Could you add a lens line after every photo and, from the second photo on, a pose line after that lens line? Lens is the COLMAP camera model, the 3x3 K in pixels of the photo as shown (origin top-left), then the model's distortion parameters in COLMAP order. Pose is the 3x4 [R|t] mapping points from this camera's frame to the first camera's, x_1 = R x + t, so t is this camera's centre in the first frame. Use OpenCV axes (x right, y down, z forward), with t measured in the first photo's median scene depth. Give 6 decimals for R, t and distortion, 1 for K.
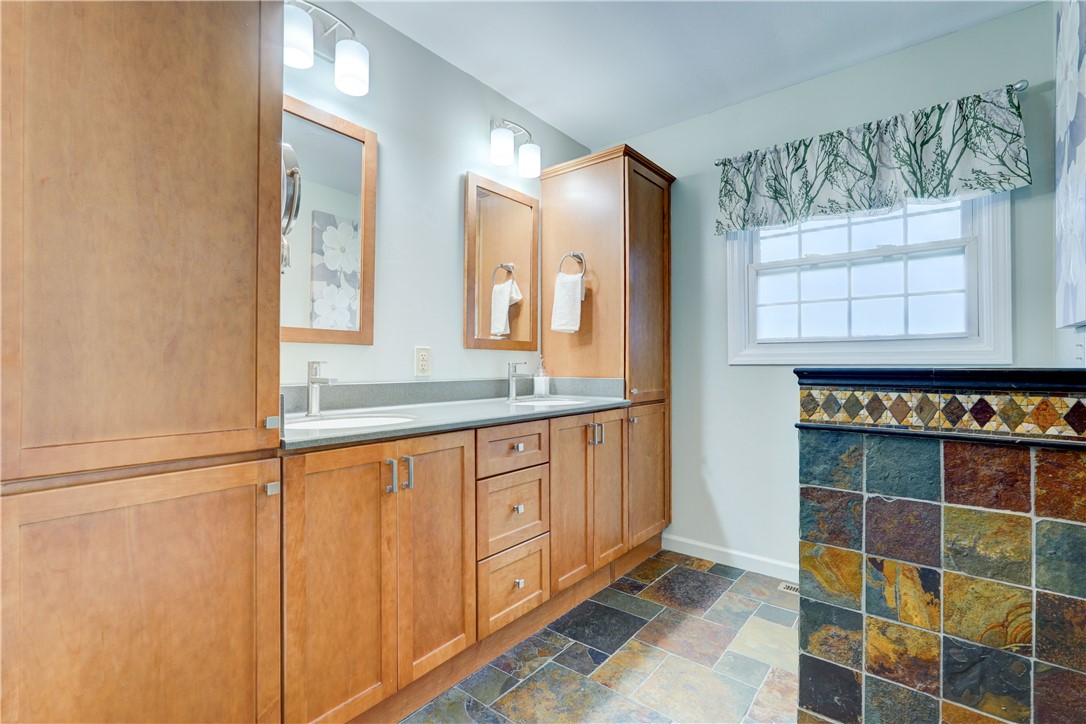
lens RADIAL K [[495.9, 0, 542.0], [0, 495.9, 362.7], [0, 0, 1]] dist [-0.000887, 0.000707]
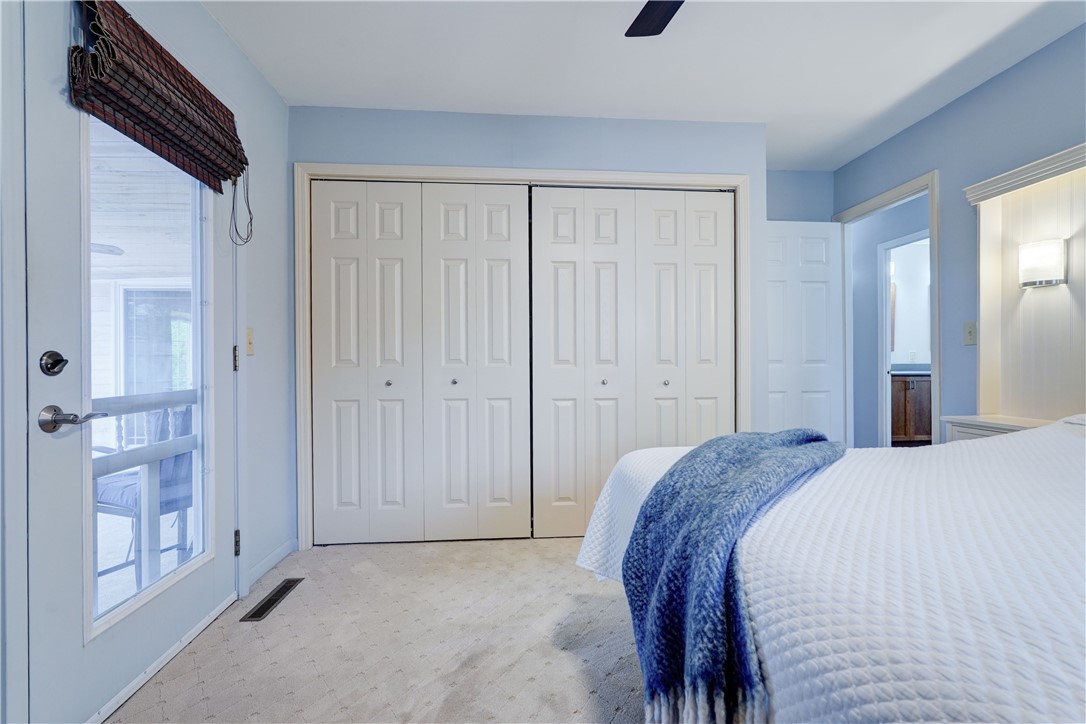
lens RADIAL K [[495.9, 0, 542.5], [0, 495.9, 363.3], [0, 0, 1]] dist [-0.000887, 0.000707]
pose [[0.683380, -0.001750, -0.730060, 0.601685], [0.006074, 0.999976, 0.003288, 0.019850], [0.730037, -0.006682, 0.683375, -3.912753]]
